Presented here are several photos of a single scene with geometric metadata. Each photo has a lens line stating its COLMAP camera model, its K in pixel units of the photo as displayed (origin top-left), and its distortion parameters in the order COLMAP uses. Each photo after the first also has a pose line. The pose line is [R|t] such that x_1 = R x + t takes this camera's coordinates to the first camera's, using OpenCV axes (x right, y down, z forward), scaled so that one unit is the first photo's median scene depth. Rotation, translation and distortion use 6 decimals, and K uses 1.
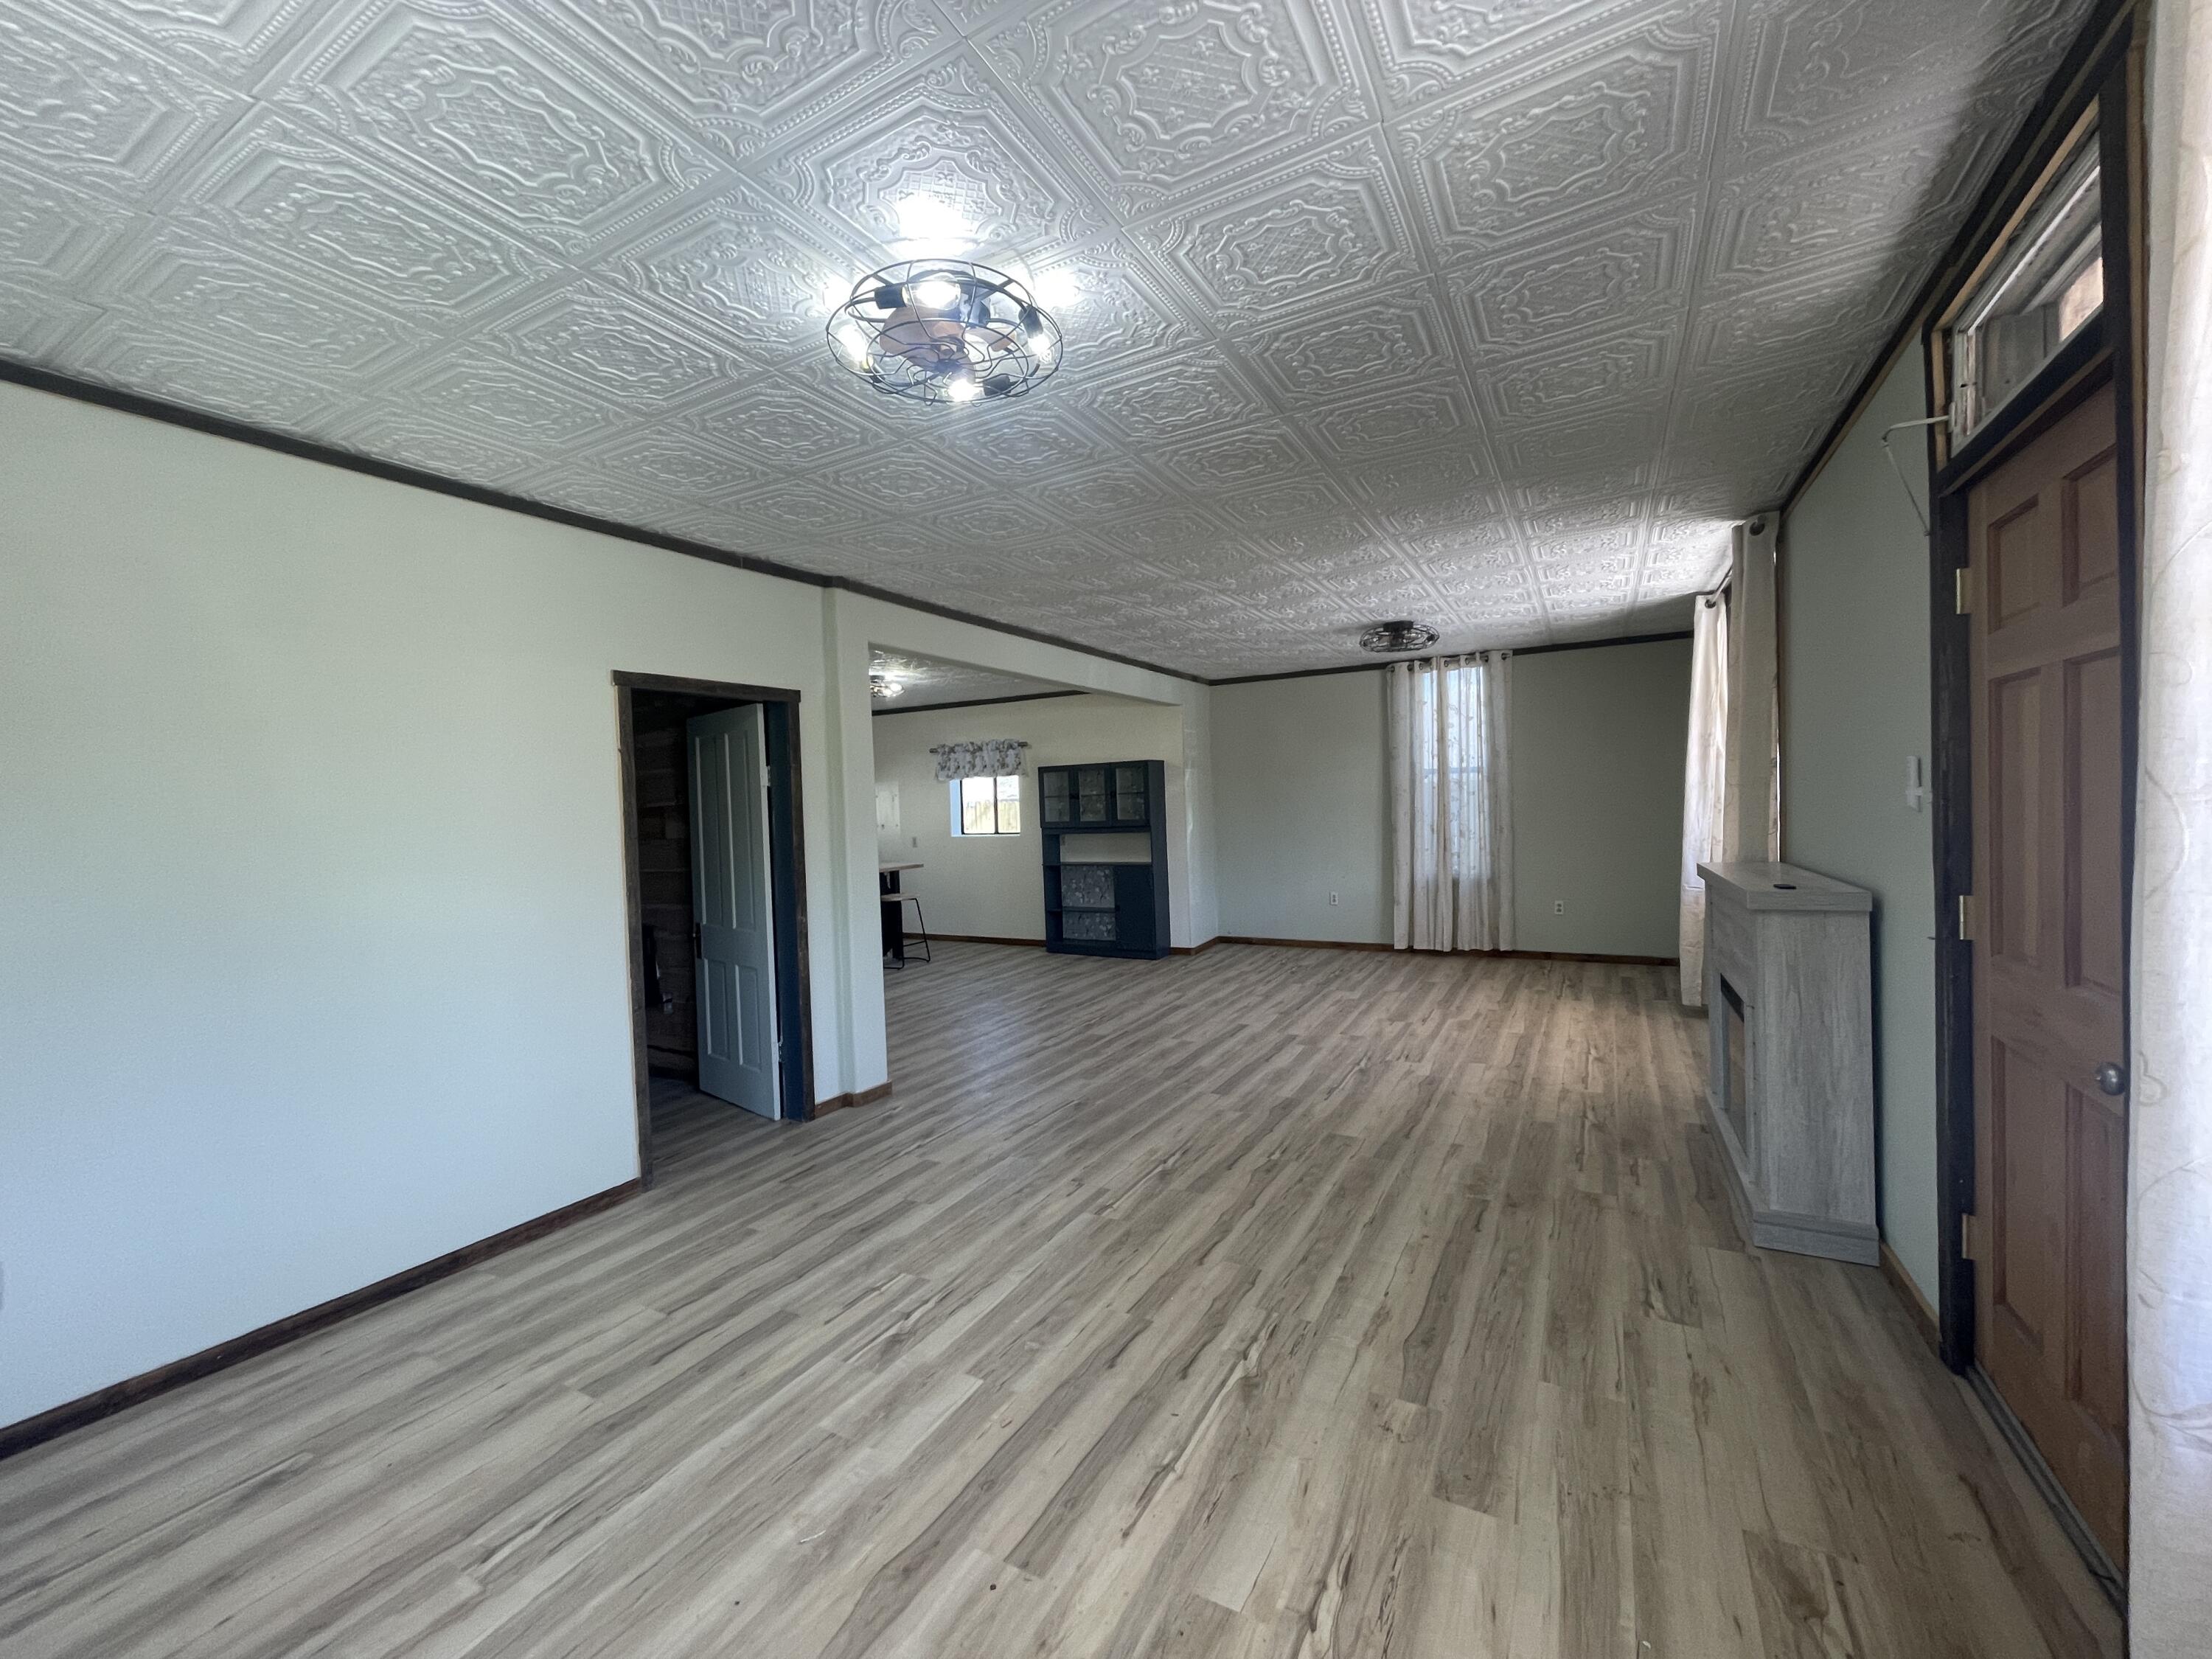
lens RADIAL K [[895.0, 0, 1099.1], [0, 895.0, 822.1], [0, 0, 1]] dist [-0.002525, 0.000363]
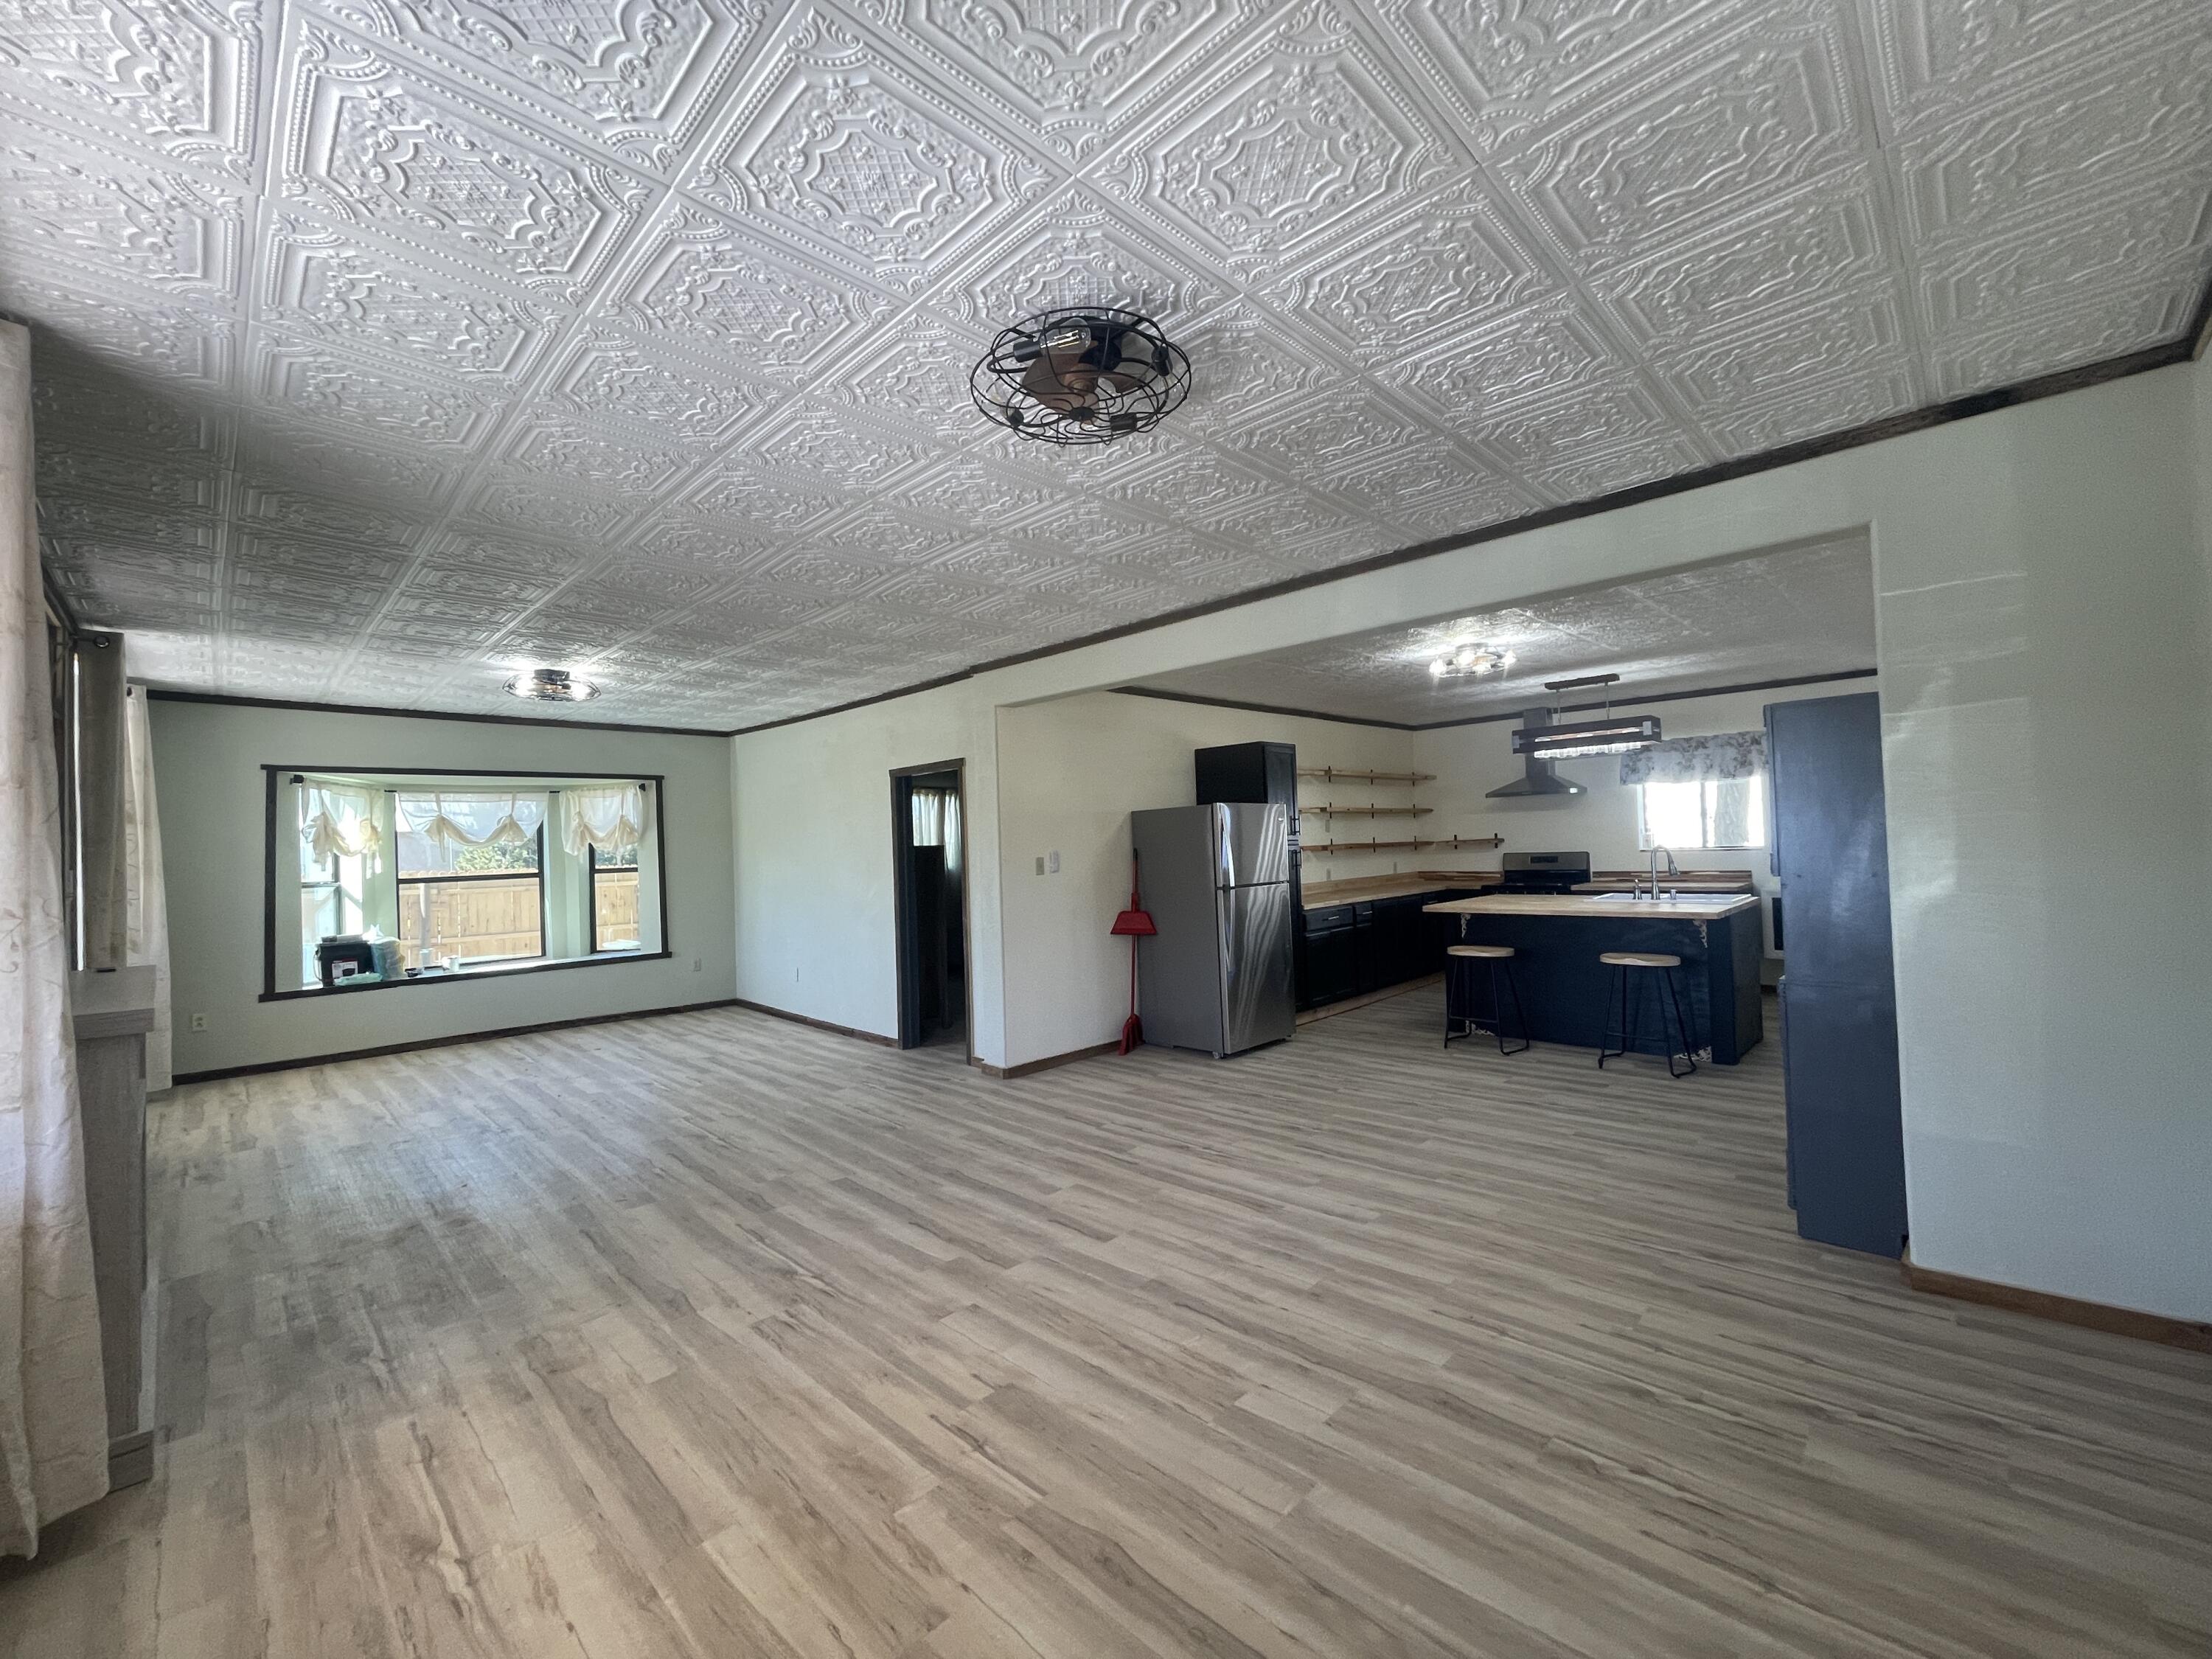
lens RADIAL K [[895.0, 0, 1099.7], [0, 895.0, 839.0], [0, 0, 1]] dist [-0.002525, 0.000363]
pose [[-0.264369, 0.029964, -0.963956, 0.889606], [0.014667, 0.999527, 0.027048, -0.051347], [0.964310, -0.006987, -0.264684, 1.457770]]
